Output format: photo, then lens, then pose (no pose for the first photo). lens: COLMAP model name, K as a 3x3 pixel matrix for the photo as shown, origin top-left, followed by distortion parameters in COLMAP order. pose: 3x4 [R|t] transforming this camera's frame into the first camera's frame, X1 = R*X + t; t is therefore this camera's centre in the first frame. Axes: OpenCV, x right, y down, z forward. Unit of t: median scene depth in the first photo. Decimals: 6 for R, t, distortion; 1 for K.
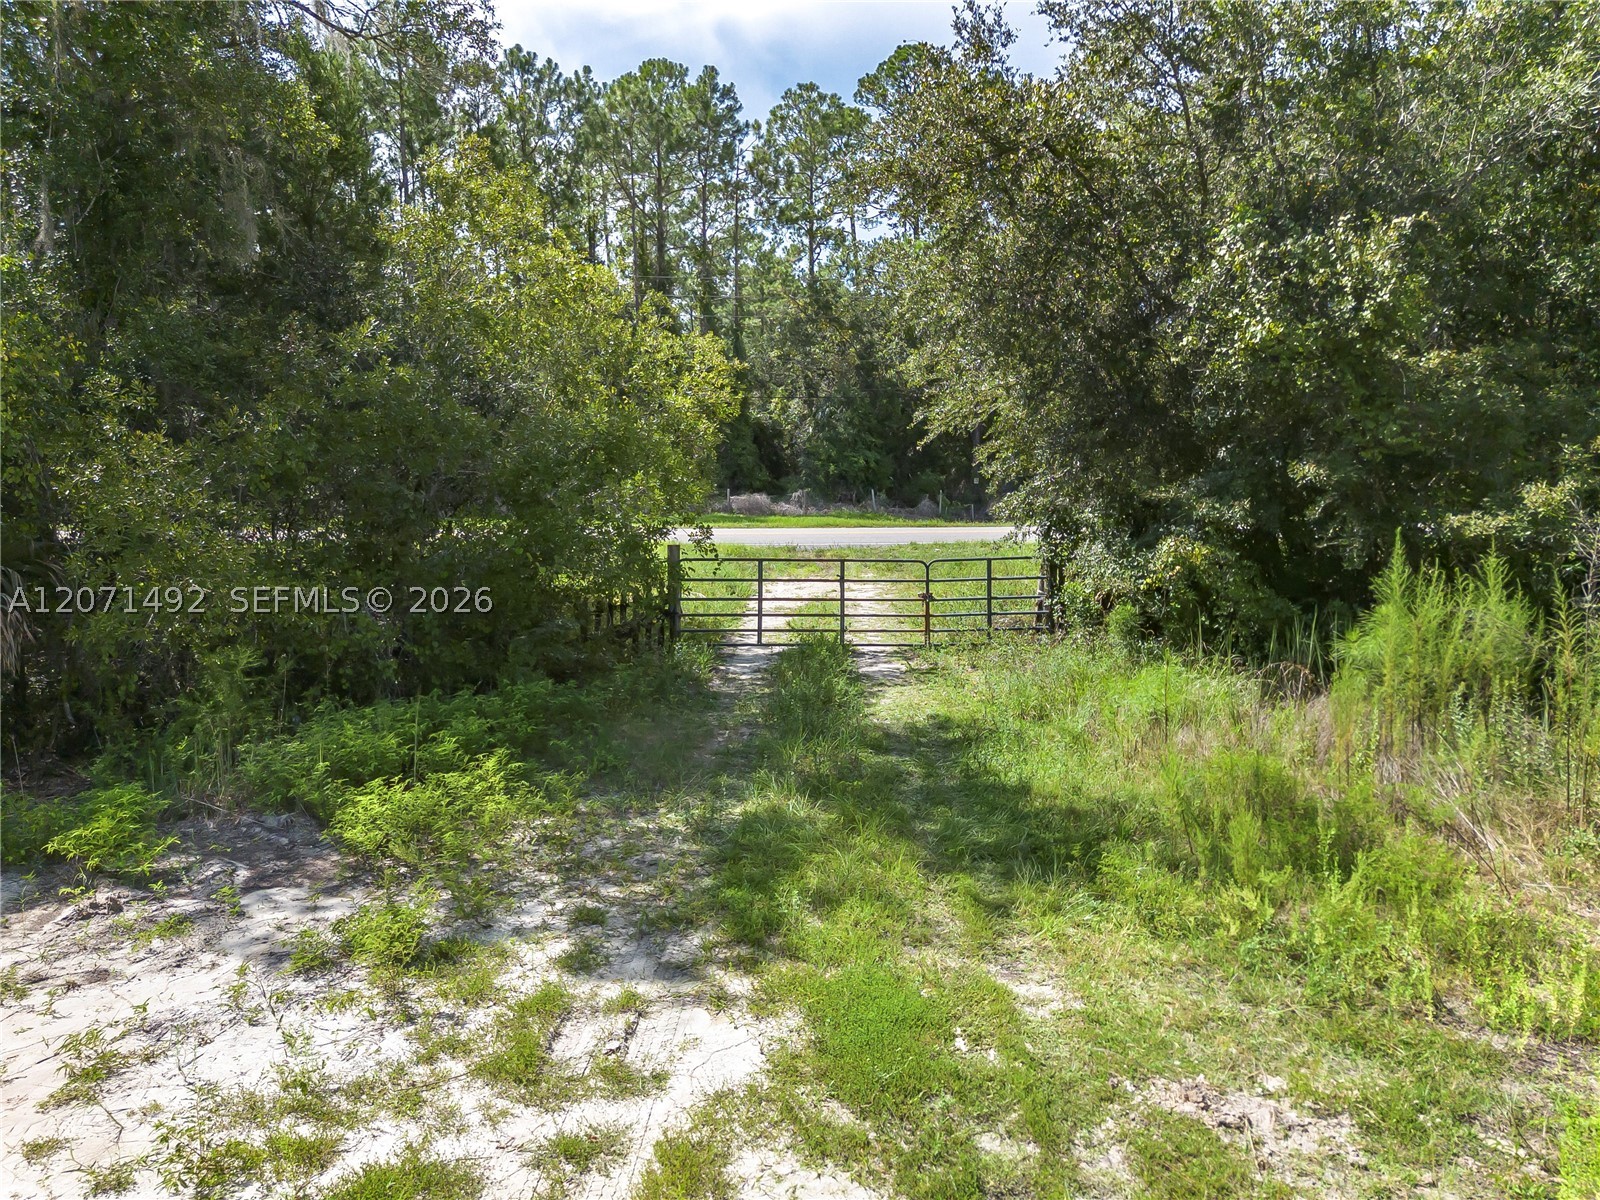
lens RADIAL K [[1112.3, 0, 800.0], [0, 1112.3, 600.0], [0, 0, 1]] dist [0.043029, -0.028483]
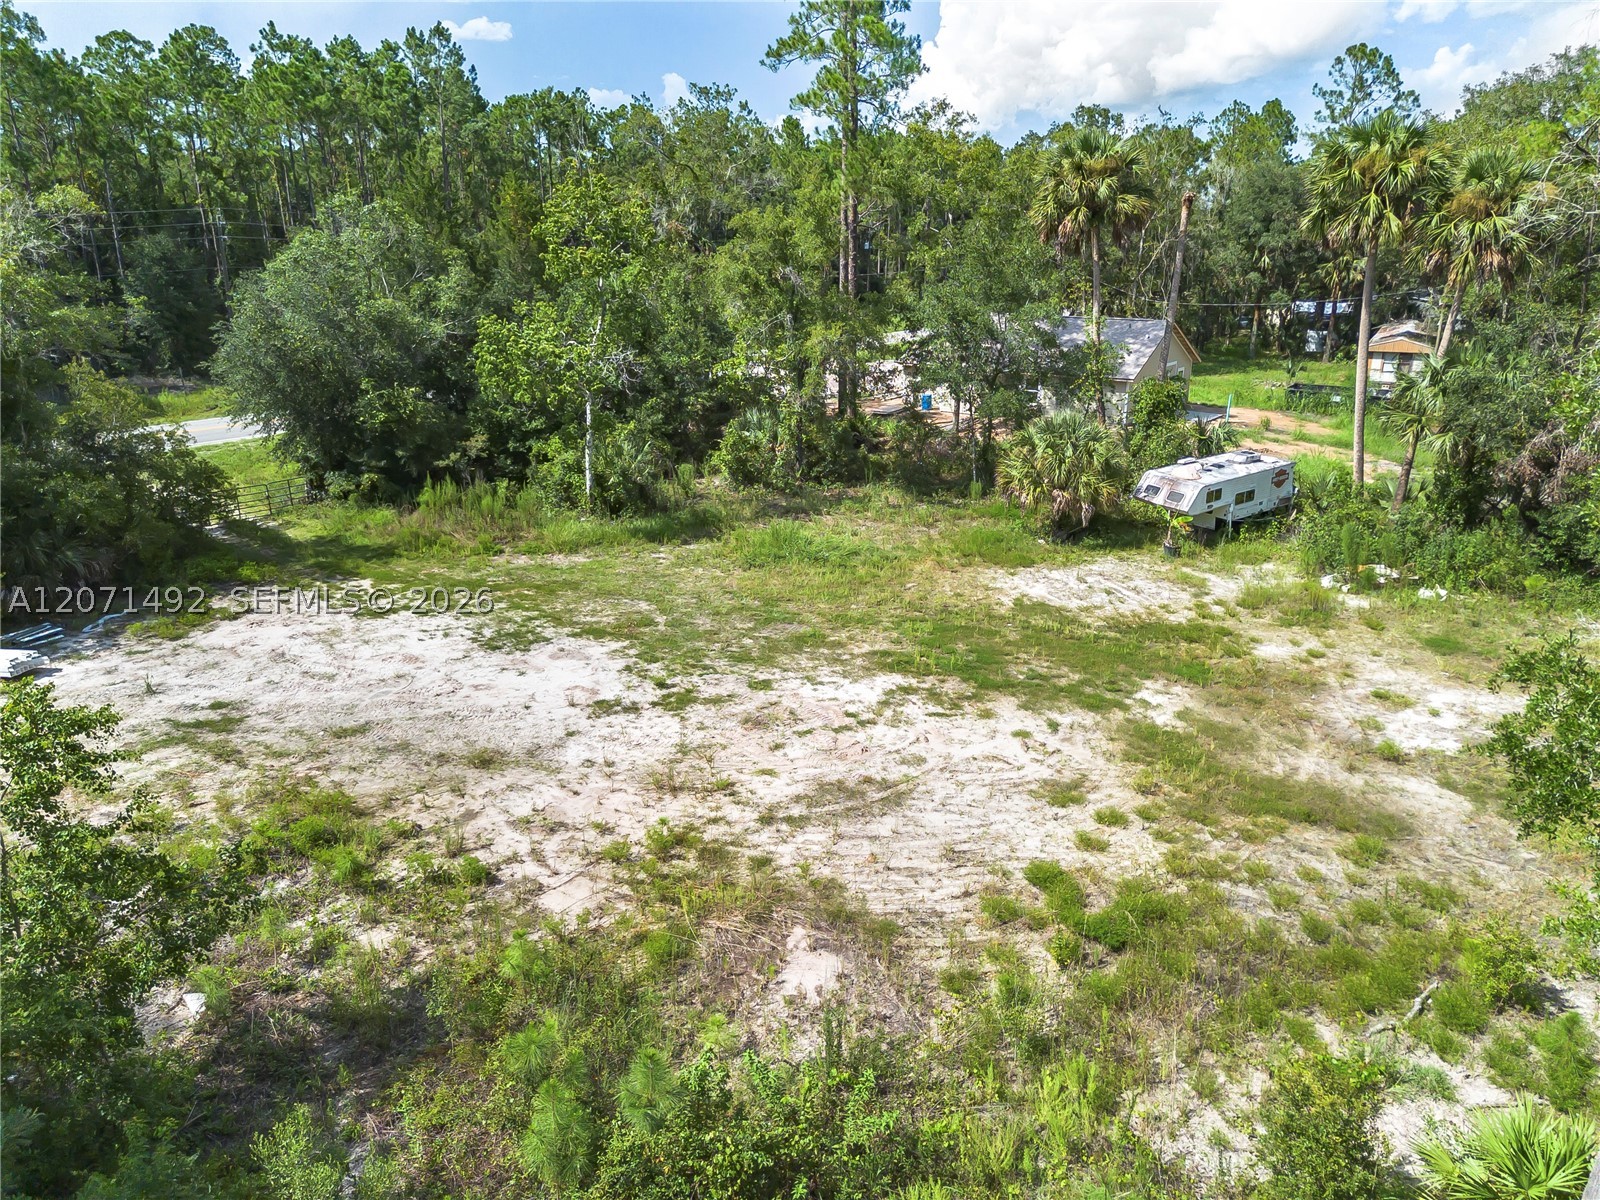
lens RADIAL K [[1112.3, 0, 800.0], [0, 1112.3, 600.0], [0, 0, 1]] dist [0.043029, -0.028483]
pose [[0.644963, -0.236922, 0.726560, -0.296853], [0.088629, 0.967504, 0.236815, -0.078416], [-0.759057, -0.088343, 0.645003, -0.483768]]
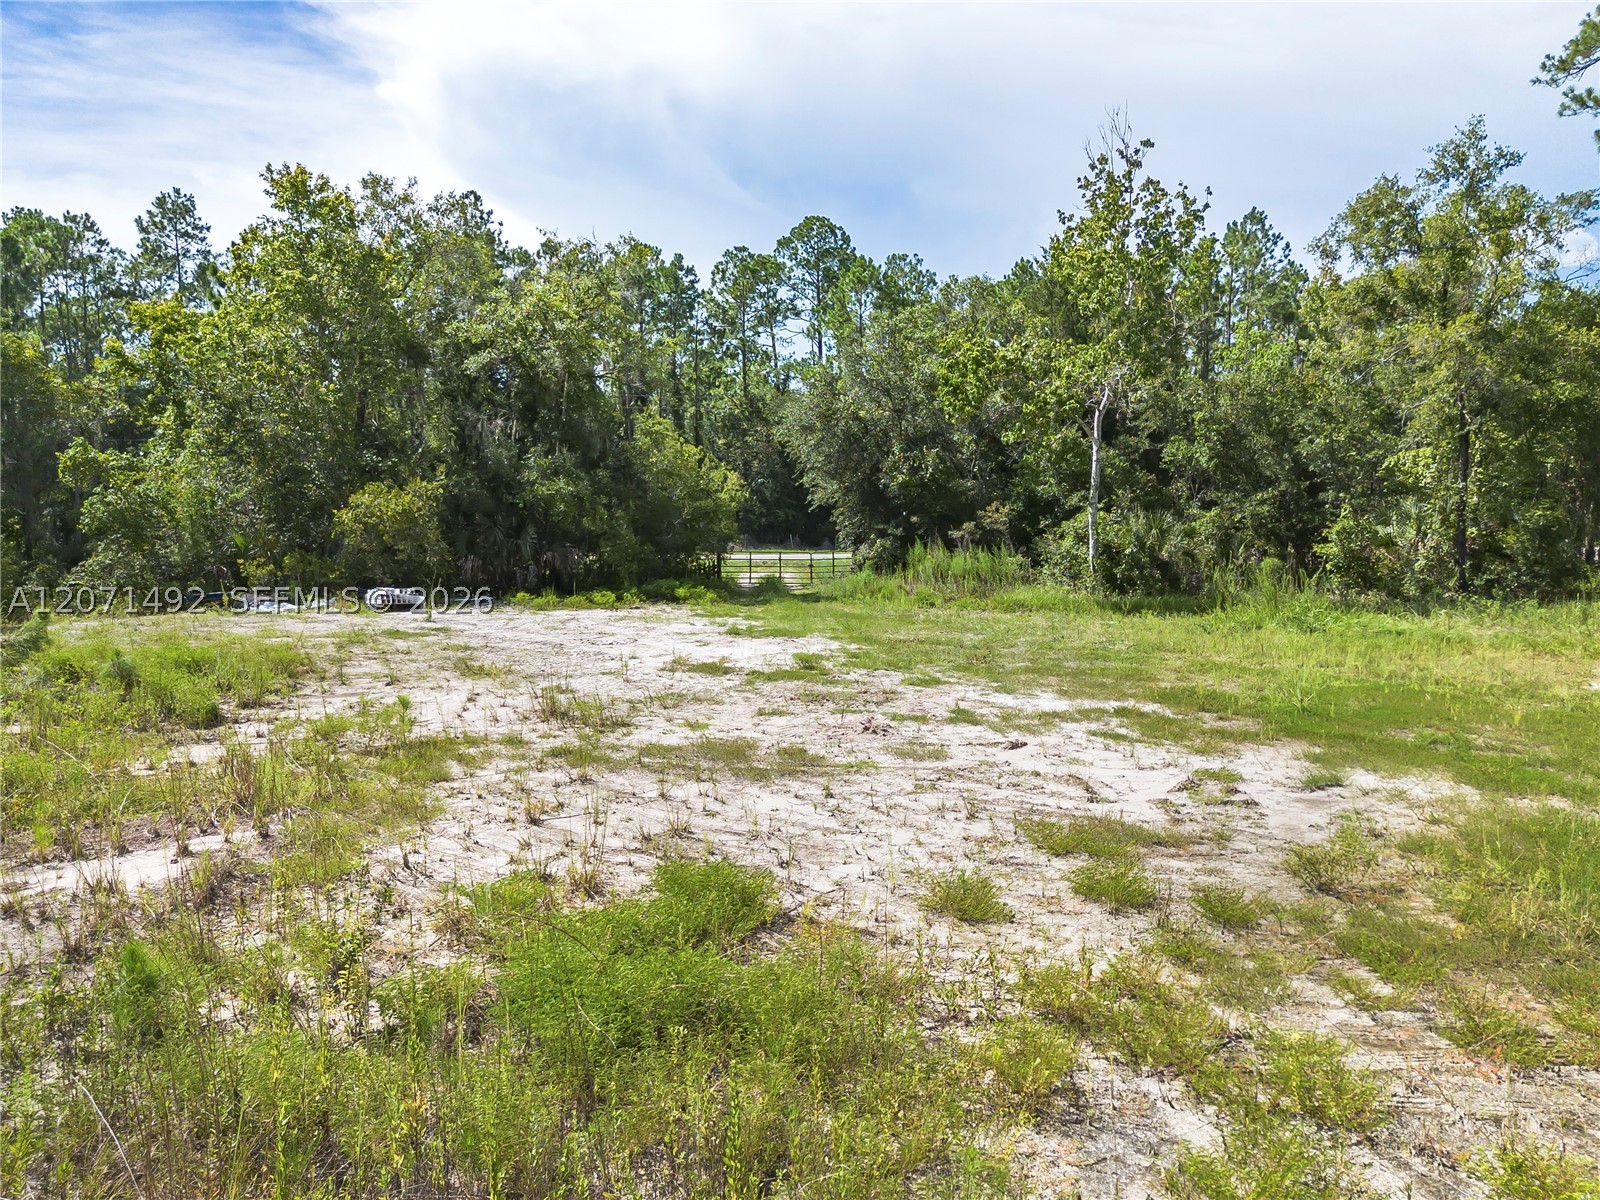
lens RADIAL K [[1112.3, 0, 800.0], [0, 1112.3, 600.0], [0, 0, 1]] dist [0.043029, -0.028483]
pose [[0.997427, -0.010279, 0.070956, -0.028923], [0.013795, 0.998691, -0.049245, 0.057805], [-0.070357, 0.050097, 0.996263, -0.461420]]
